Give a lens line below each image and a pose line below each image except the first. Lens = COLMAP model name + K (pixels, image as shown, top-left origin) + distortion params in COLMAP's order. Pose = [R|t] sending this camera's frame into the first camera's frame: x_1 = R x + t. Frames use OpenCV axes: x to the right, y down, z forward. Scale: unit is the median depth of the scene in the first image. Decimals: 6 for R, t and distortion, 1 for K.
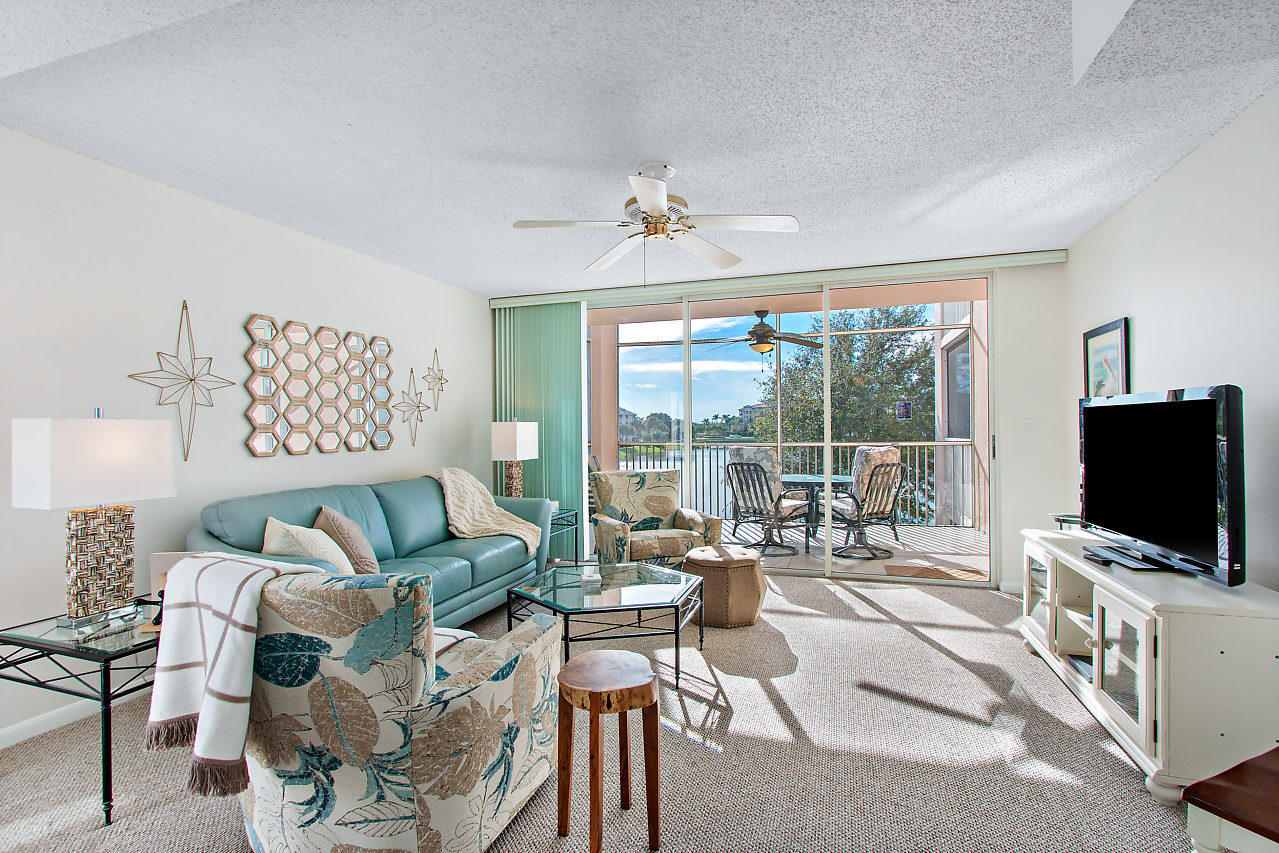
lens RADIAL K [[590.1, 0, 640.6], [0, 590.1, 421.2], [0, 0, 1]] dist [0.000696, 0.000032]
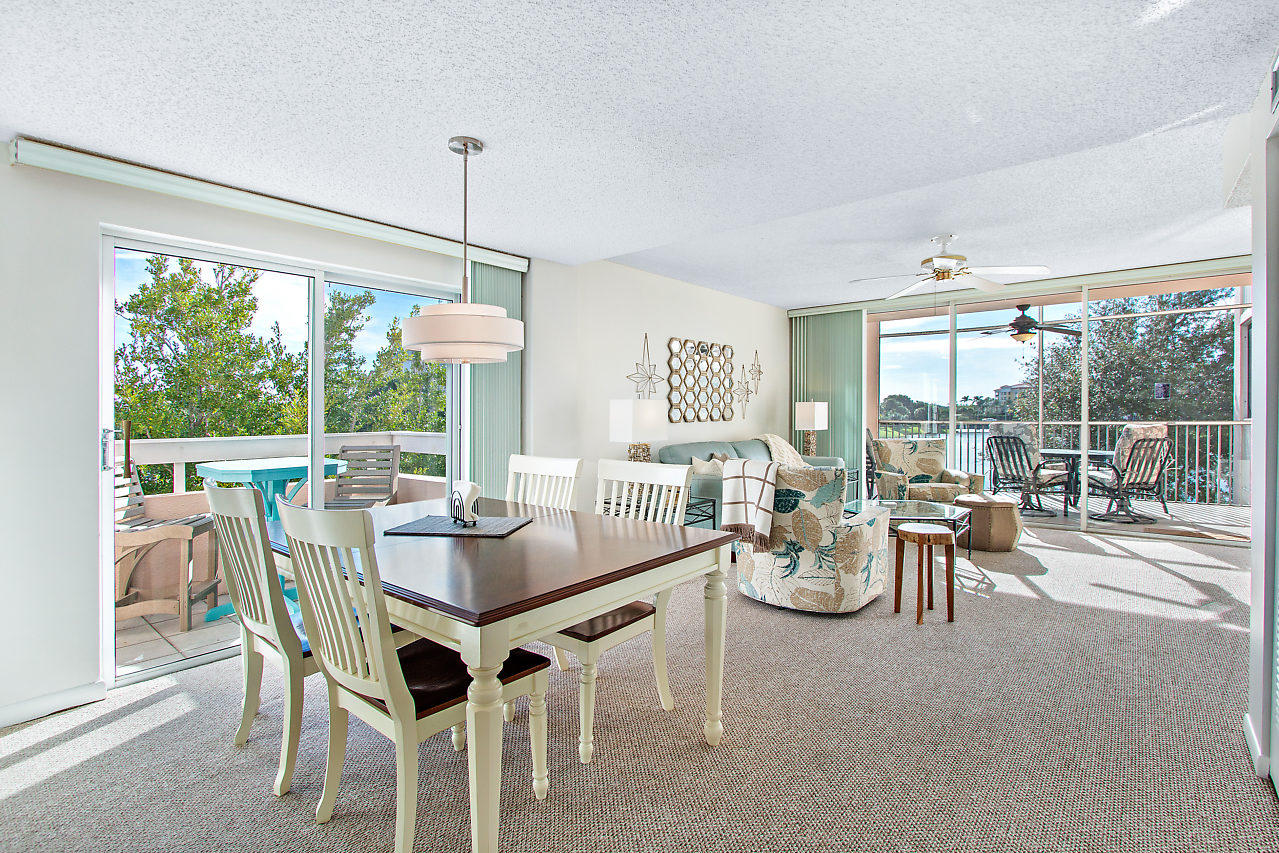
lens RADIAL K [[608.0, 0, 636.6], [0, 608.0, 424.1], [0, 0, 1]] dist [-0.008630, -0.000925]
pose [[0.933595, 0.009210, -0.358212, -0.082761], [0.002491, 0.999479, 0.032189, 0.005737], [0.358321, -0.030944, 0.933085, -0.425510]]
